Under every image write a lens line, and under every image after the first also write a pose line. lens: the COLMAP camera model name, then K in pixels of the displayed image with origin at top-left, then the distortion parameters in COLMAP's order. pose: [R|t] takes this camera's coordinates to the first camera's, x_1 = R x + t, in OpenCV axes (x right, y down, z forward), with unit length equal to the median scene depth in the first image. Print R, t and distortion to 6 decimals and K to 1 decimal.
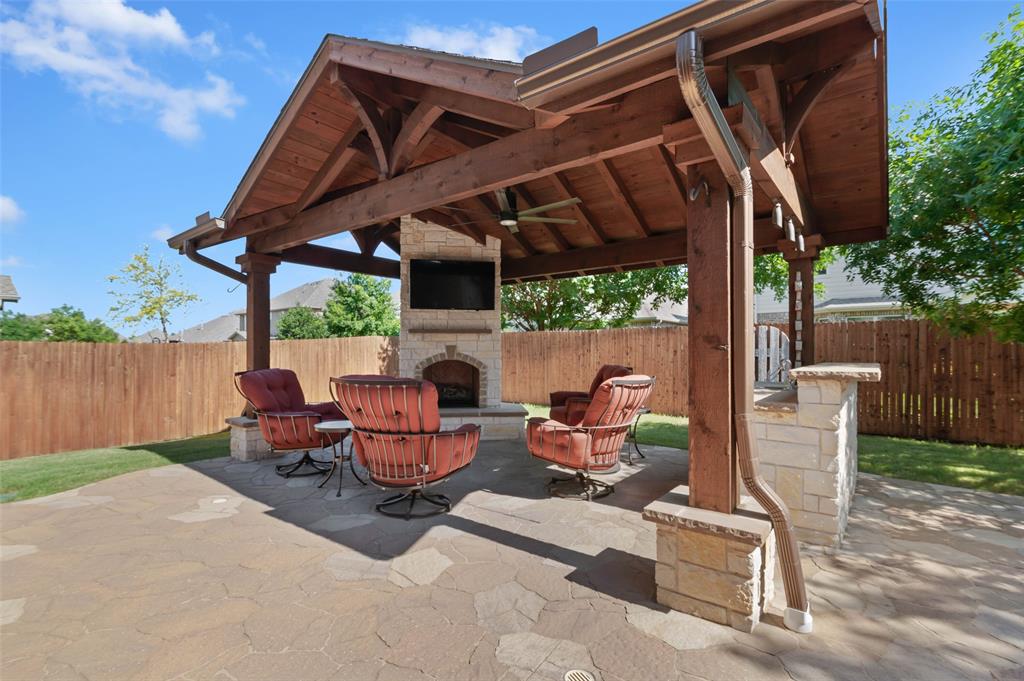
lens RADIAL K [[470.8, 0, 510.7], [0, 470.8, 342.4], [0, 0, 1]] dist [-0.010353, -0.000544]
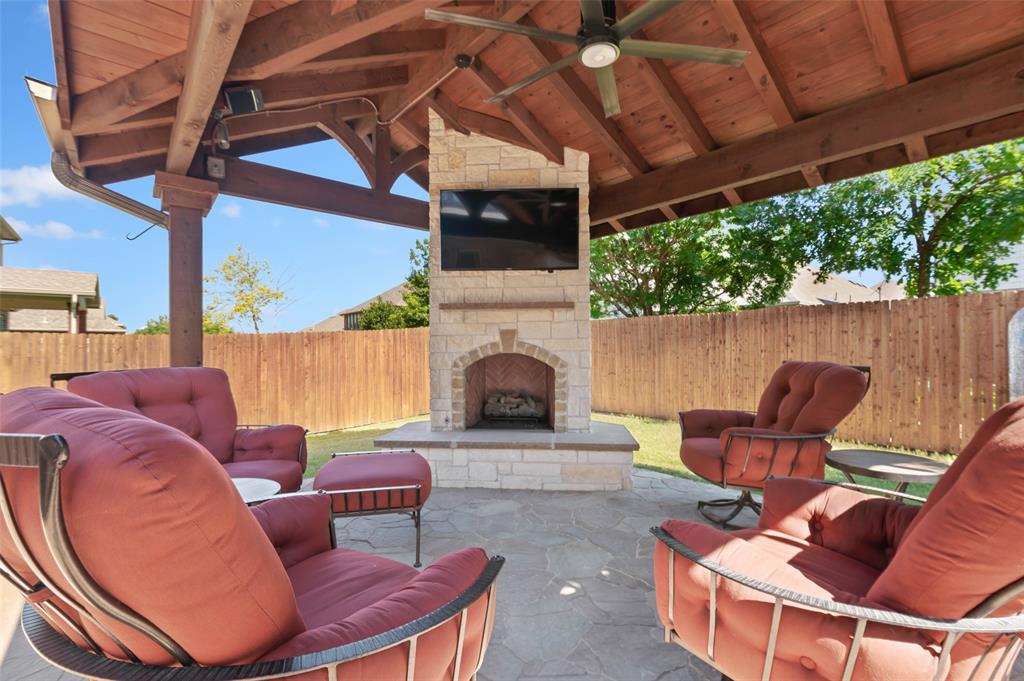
lens RADIAL K [[470.8, 0, 511.3], [0, 470.8, 346.9], [0, 0, 1]] dist [-0.010353, -0.000544]
pose [[0.979339, -0.005121, -0.202162, 0.002116], [0.007696, 0.999899, 0.011953, 0.021269], [0.202080, -0.013262, 0.979279, 0.387779]]
